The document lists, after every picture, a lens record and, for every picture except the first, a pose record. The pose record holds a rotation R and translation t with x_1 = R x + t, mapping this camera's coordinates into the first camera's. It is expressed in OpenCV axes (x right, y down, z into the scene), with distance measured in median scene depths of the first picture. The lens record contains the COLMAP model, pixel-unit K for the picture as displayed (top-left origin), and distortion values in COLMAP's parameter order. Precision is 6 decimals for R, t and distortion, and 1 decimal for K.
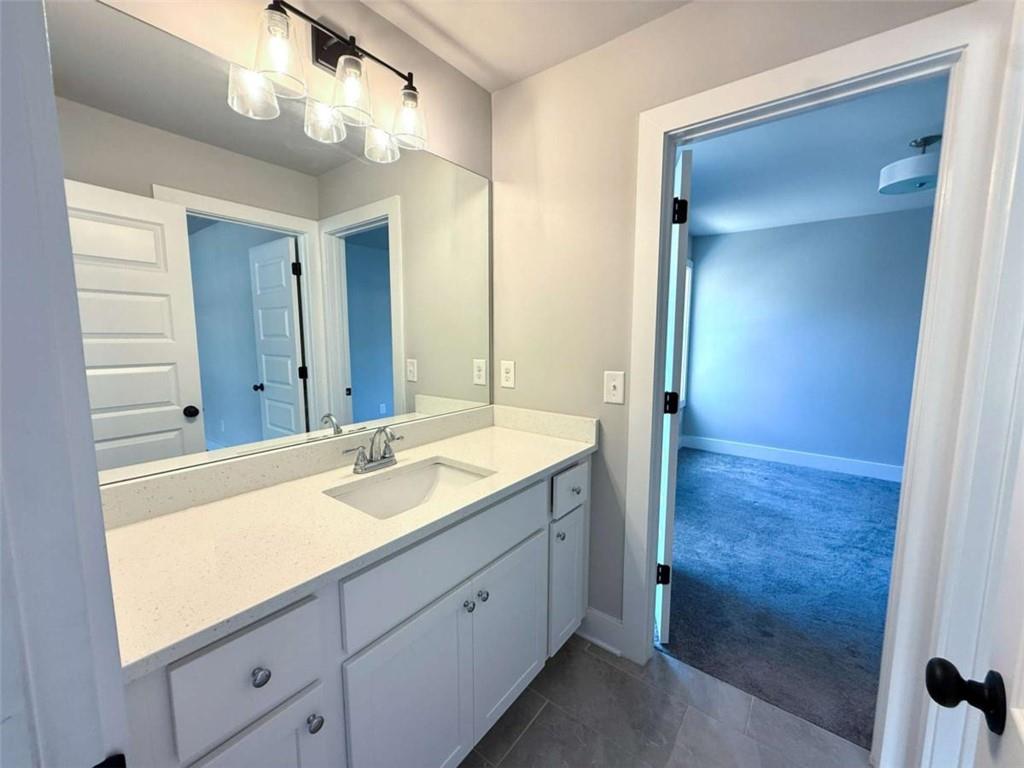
lens RADIAL K [[406.0, 0, 513.5], [0, 406.0, 386.9], [0, 0, 1]] dist [0.002950, -0.000115]
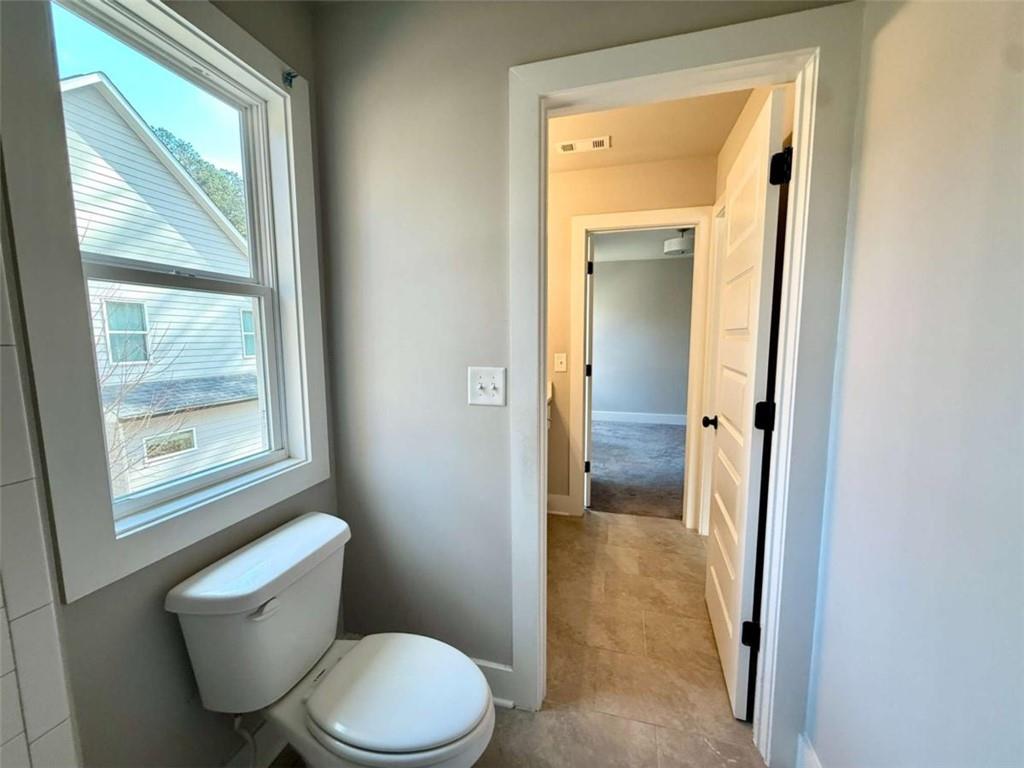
lens RADIAL K [[406.0, 0, 510.9], [0, 406.0, 385.2], [0, 0, 1]] dist [0.002950, -0.000115]
pose [[0.922882, -0.047991, 0.382081, -0.513517], [0.050533, 0.998717, 0.003384, 0.065876], [-0.381753, 0.016184, 0.924123, -0.452603]]
